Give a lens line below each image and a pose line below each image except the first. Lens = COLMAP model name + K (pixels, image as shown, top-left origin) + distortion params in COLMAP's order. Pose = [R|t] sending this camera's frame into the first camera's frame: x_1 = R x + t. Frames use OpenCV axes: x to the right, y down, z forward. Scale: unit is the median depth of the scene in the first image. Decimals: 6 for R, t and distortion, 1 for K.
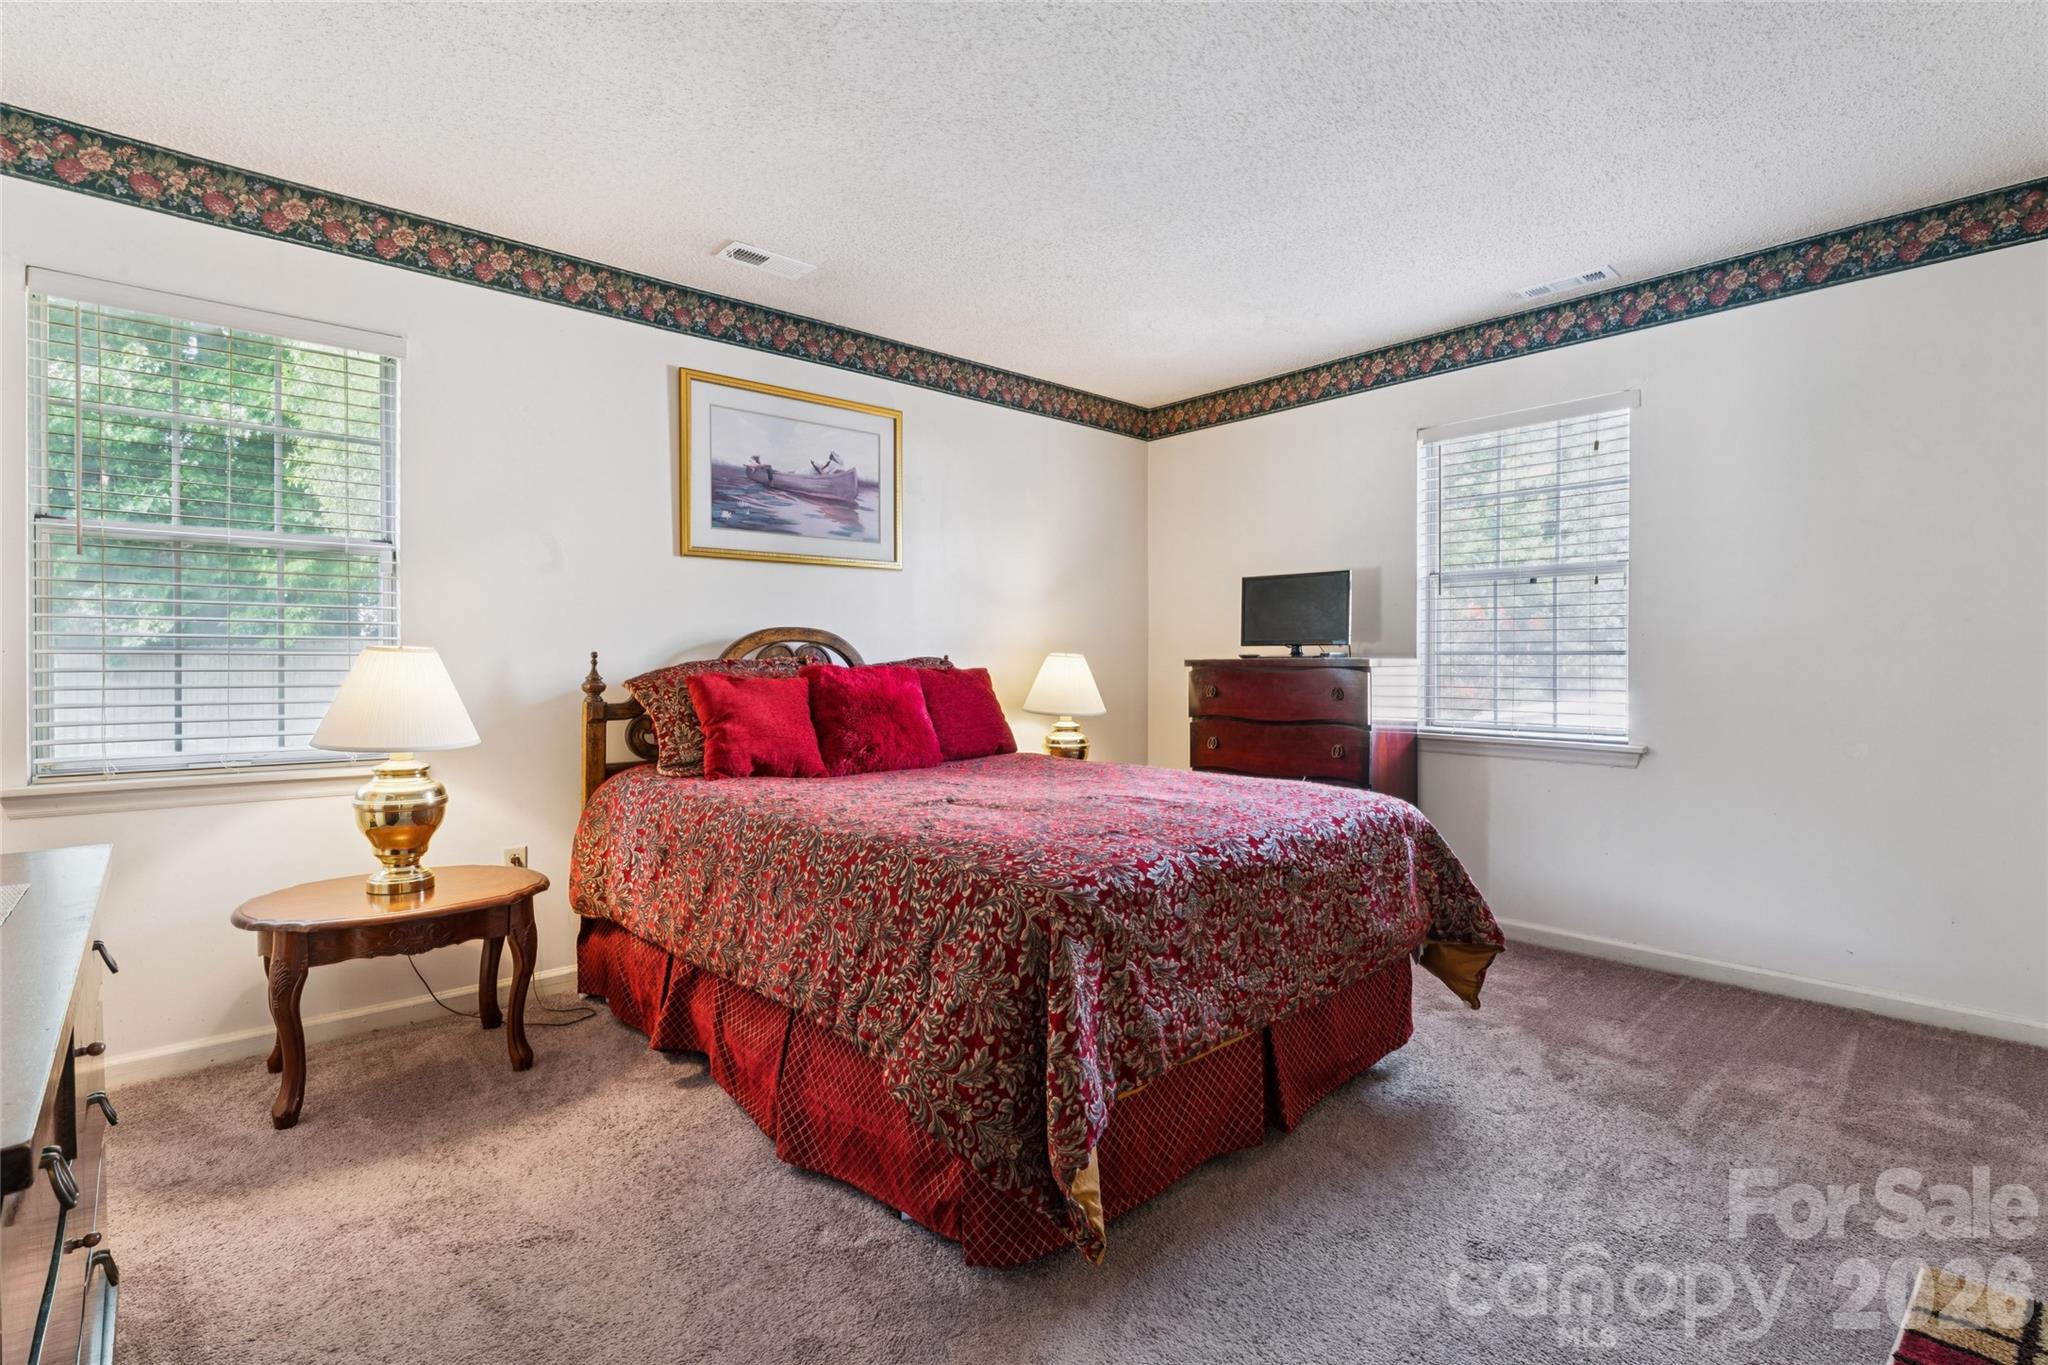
lens RADIAL K [[975.8, 0, 1016.5], [0, 975.8, 658.8], [0, 0, 1]] dist [0.002219, 0.000494]
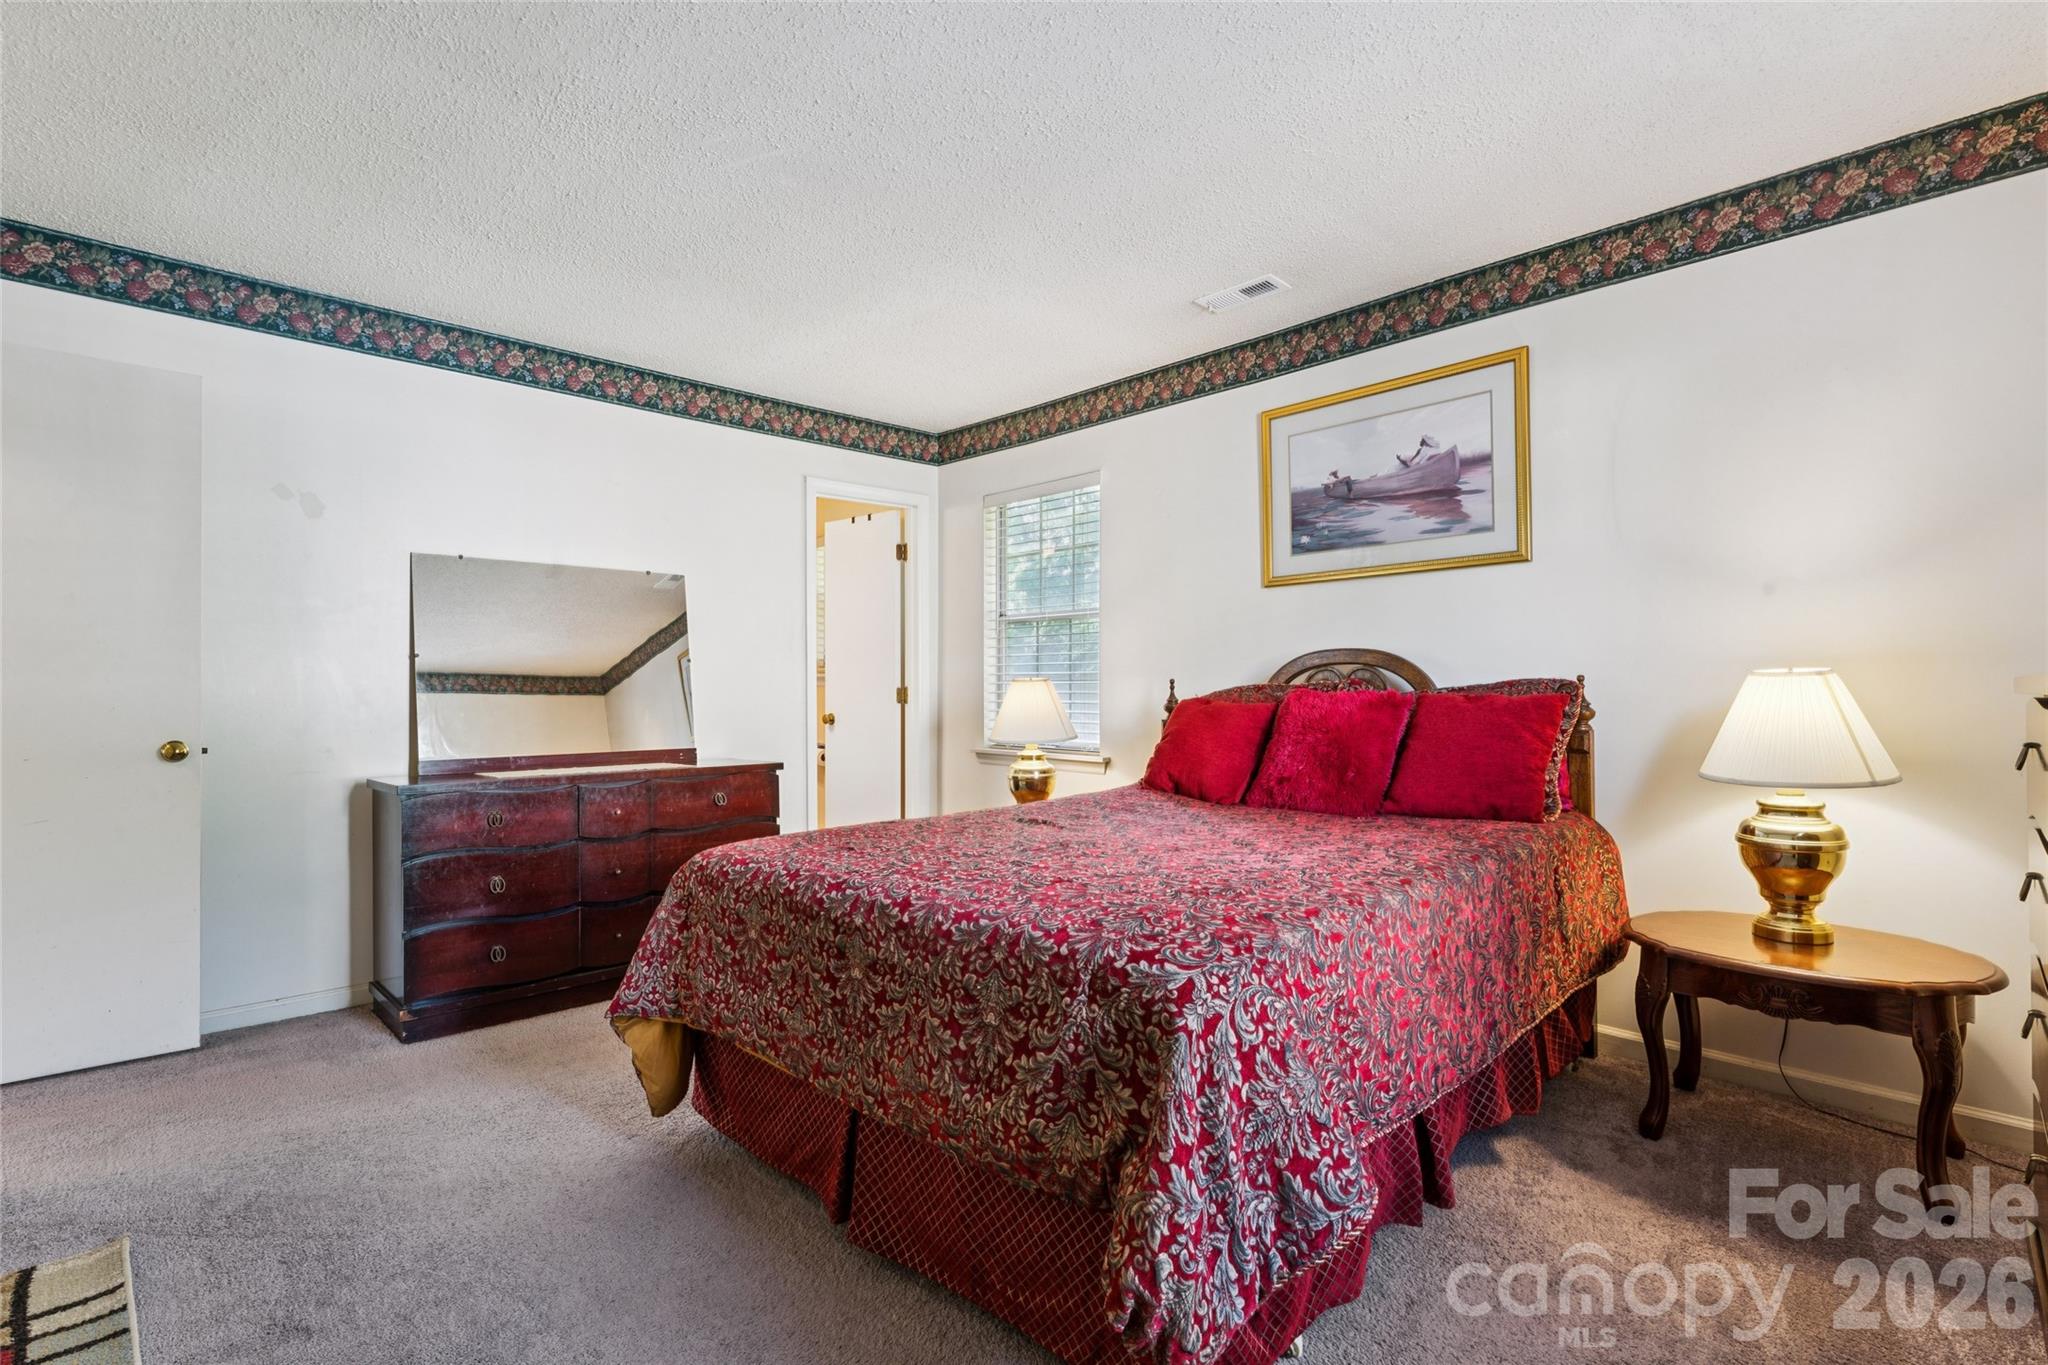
lens RADIAL K [[975.8, 0, 1016.5], [0, 975.8, 658.8], [0, 0, 1]] dist [0.002219, 0.000494]
pose [[0.018572, -0.031121, -0.999343, 0.653923], [0.005881, 0.999502, -0.031016, 0.003392], [0.999810, -0.005301, 0.018746, 0.649361]]
